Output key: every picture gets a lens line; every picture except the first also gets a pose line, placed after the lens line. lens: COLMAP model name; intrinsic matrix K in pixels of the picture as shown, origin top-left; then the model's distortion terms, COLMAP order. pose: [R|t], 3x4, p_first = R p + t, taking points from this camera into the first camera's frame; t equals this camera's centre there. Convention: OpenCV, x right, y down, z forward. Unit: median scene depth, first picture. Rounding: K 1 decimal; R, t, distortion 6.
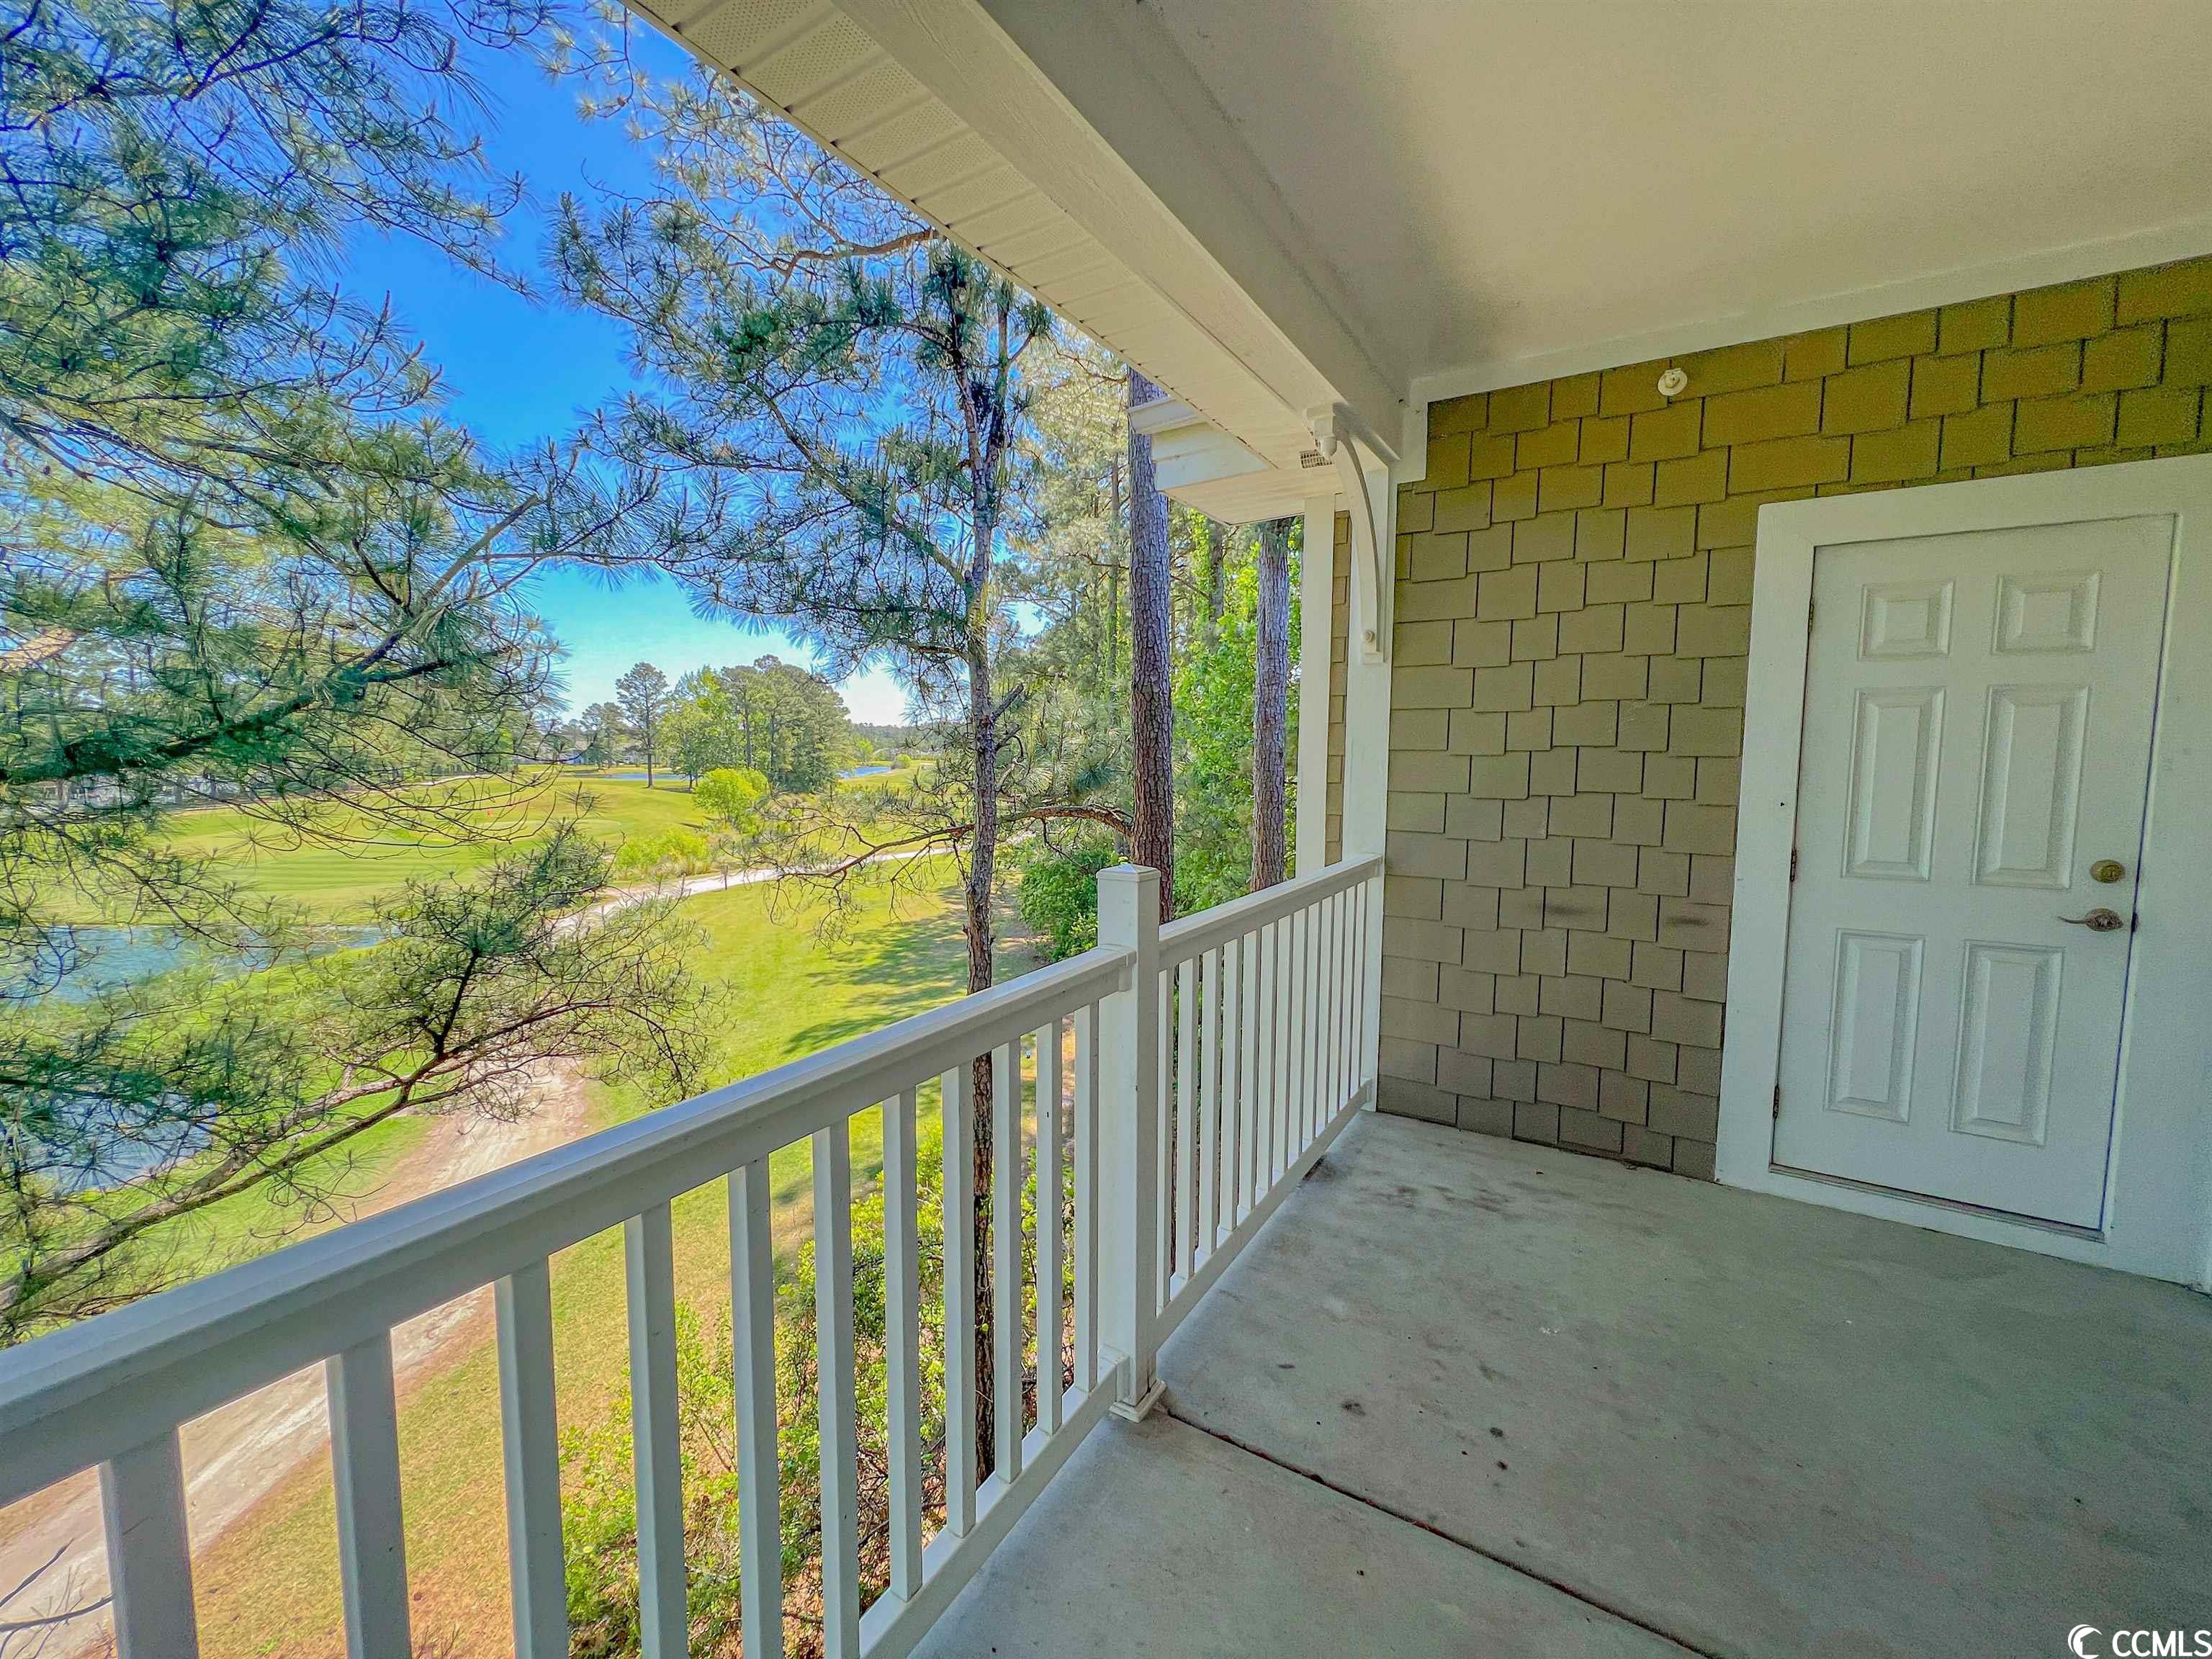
lens RADIAL K [[887.8, 0, 1104.7], [0, 887.8, 822.8], [0, 0, 1]] dist [-0.000994, -0.000321]
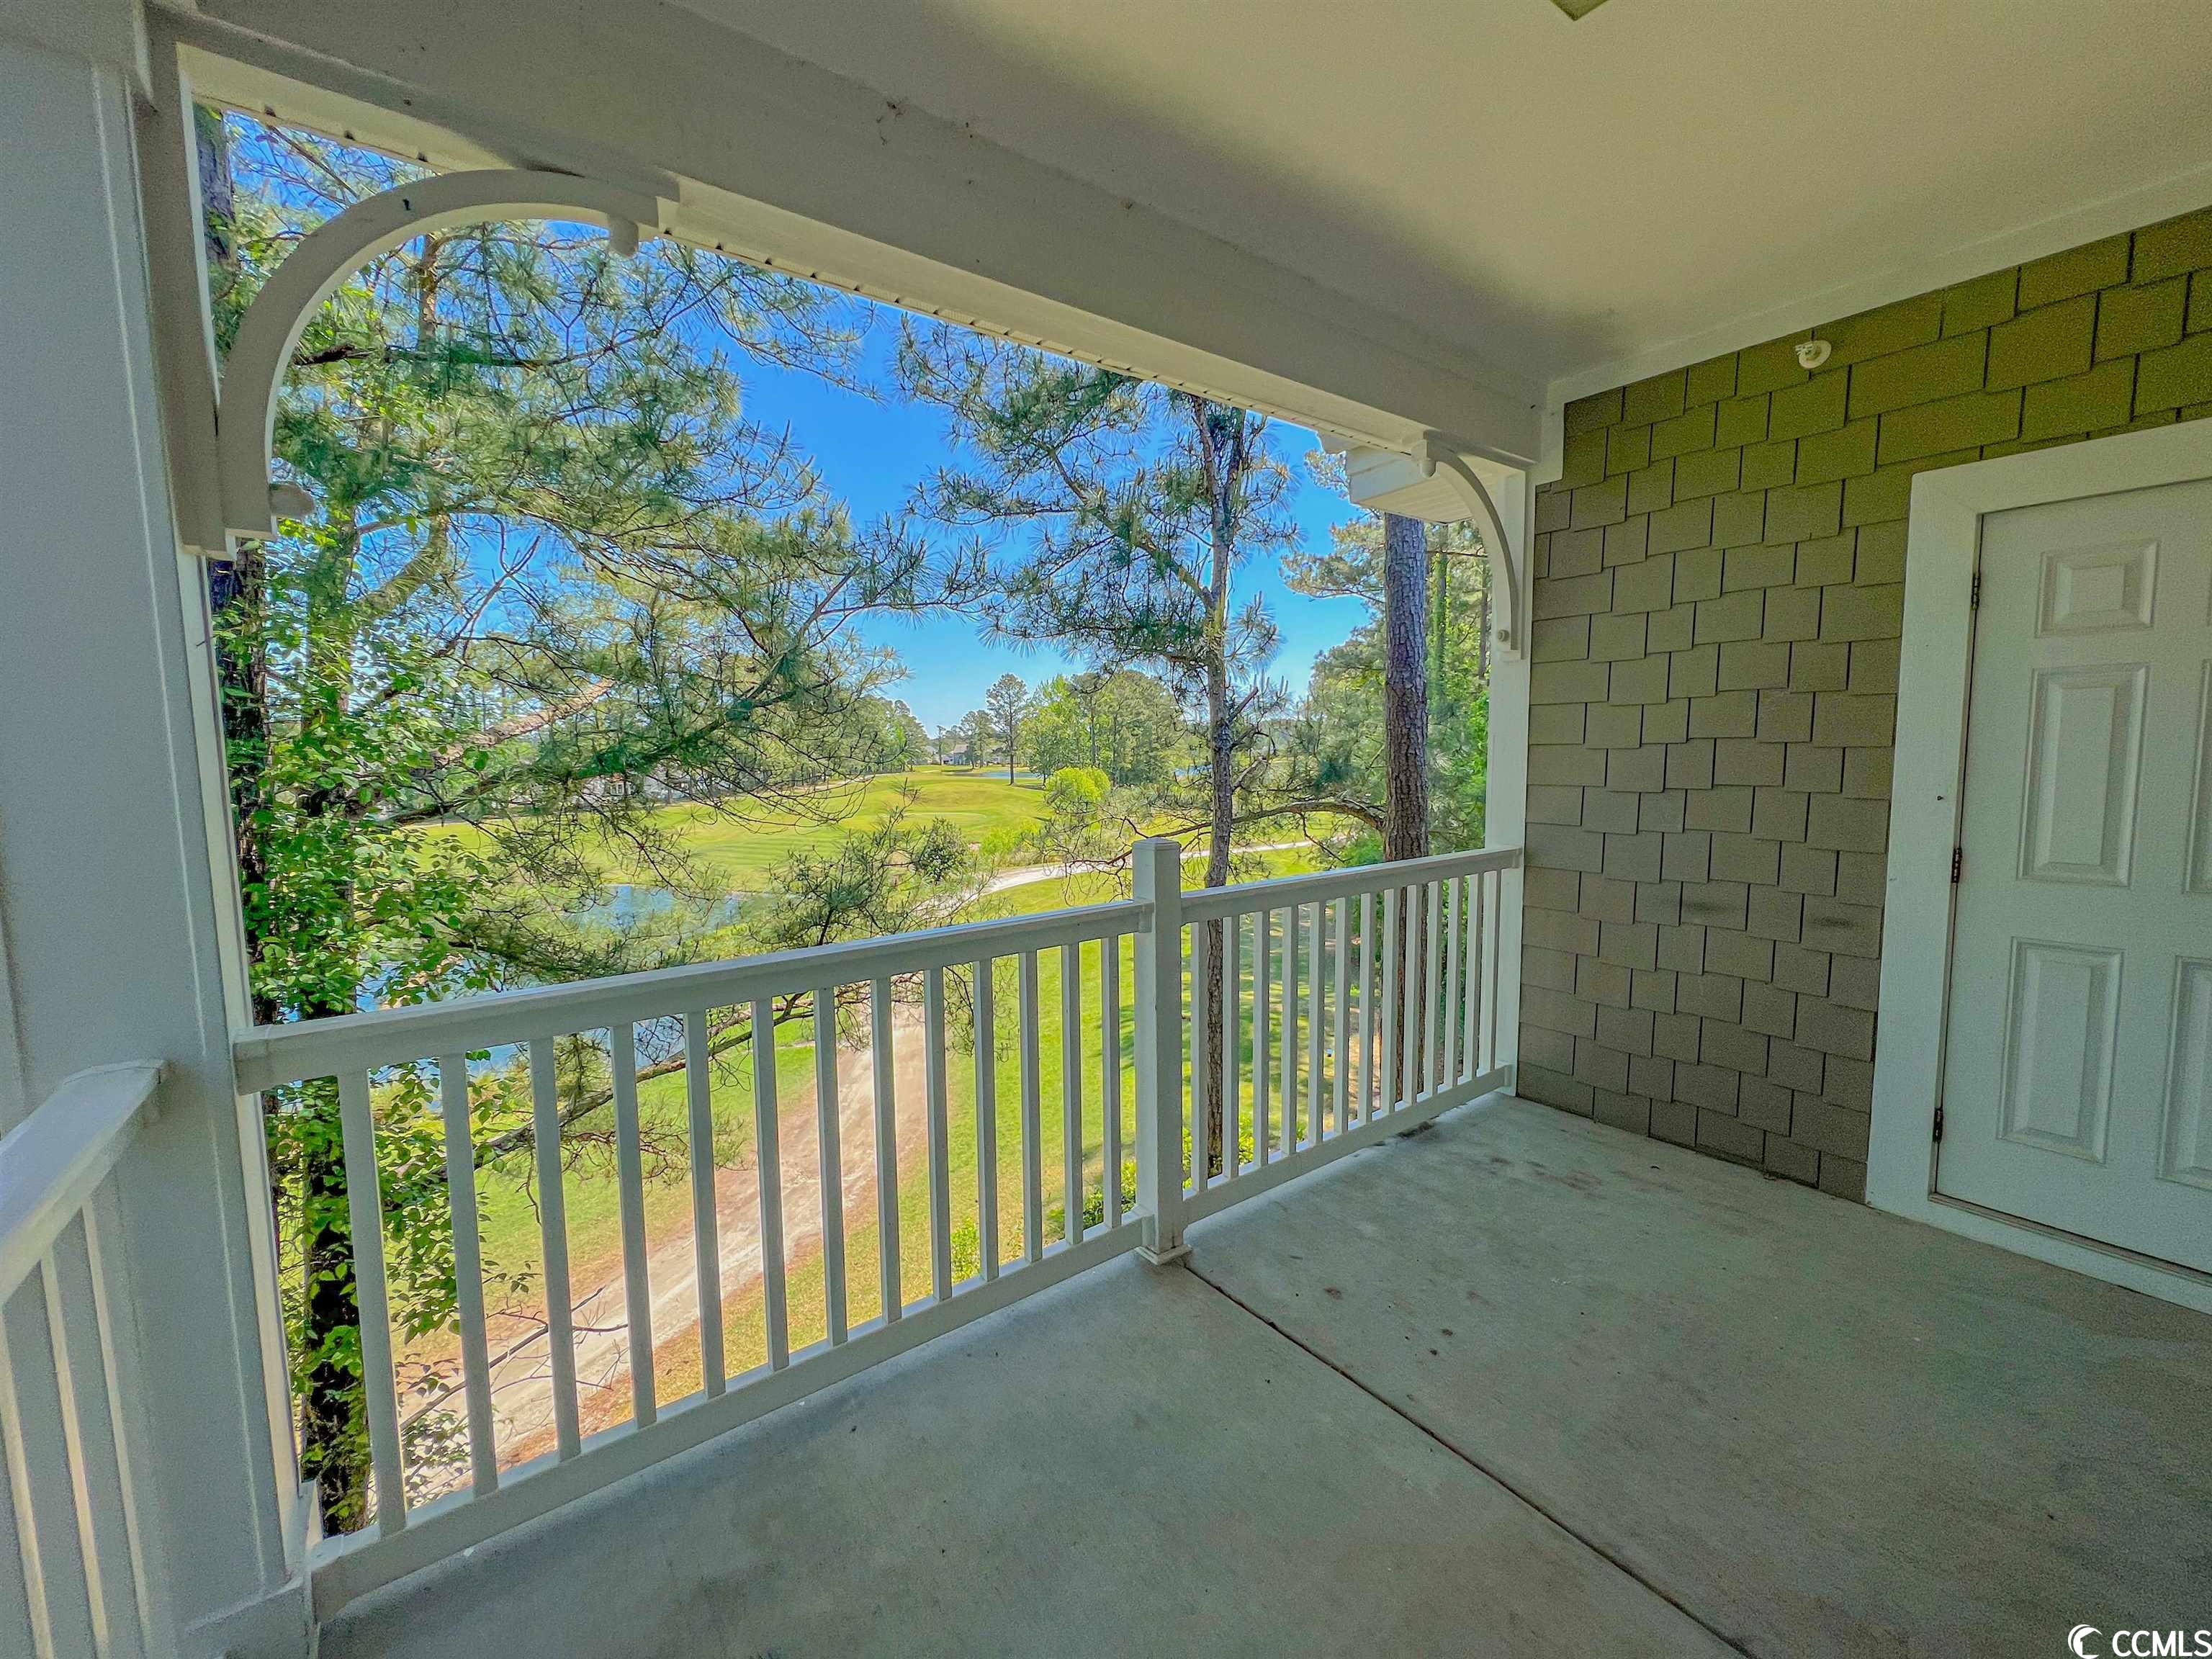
lens RADIAL K [[881.4, 0, 1098.3], [0, 881.4, 821.3], [0, 0, 1]] dist [-0.001234, 0.000464]
pose [[0.931663, 0.016273, -0.362959, 0.251395], [-0.015847, 0.999866, 0.004154, 0.011575], [0.362978, 0.001882, 0.931796, -0.144254]]
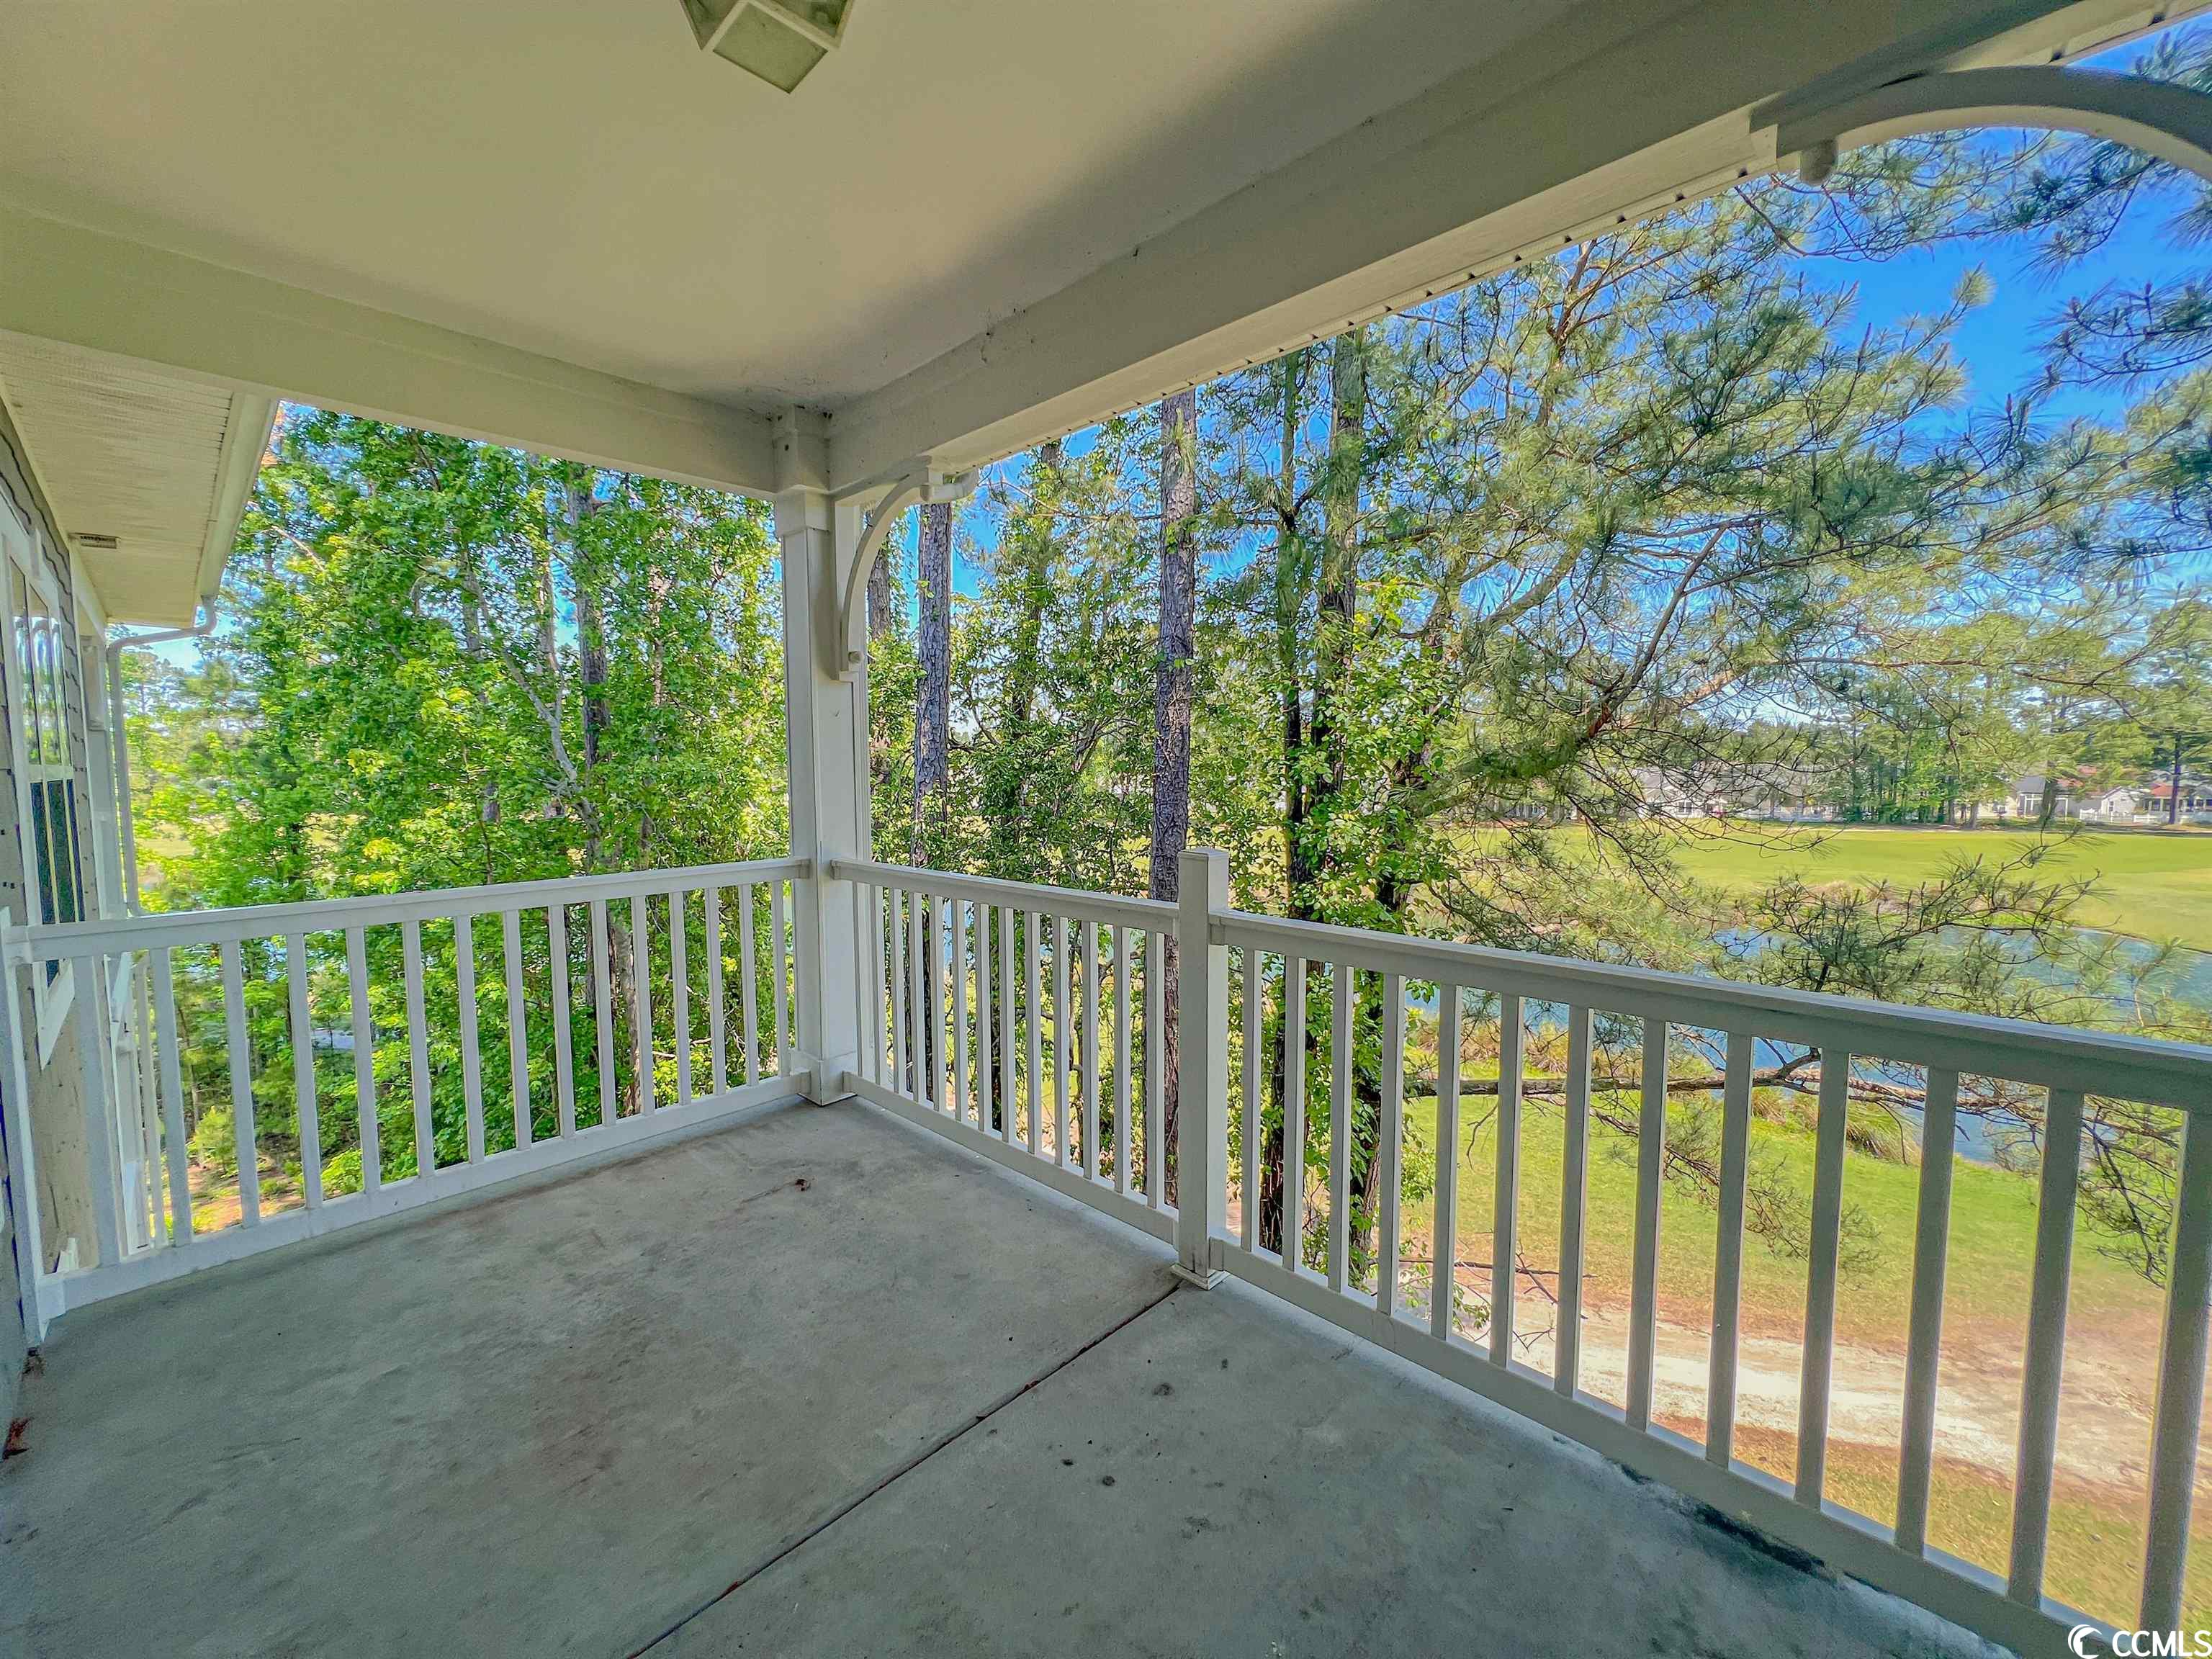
lens RADIAL K [[881.4, 0, 1098.3], [0, 881.4, 821.3], [0, 0, 1]] dist [-0.001234, 0.000464]
pose [[-0.198144, 0.082025, -0.976735, 0.776020], [-0.069242, 0.992831, 0.097424, -0.063263], [0.977724, 0.086935, -0.191044, 0.659381]]
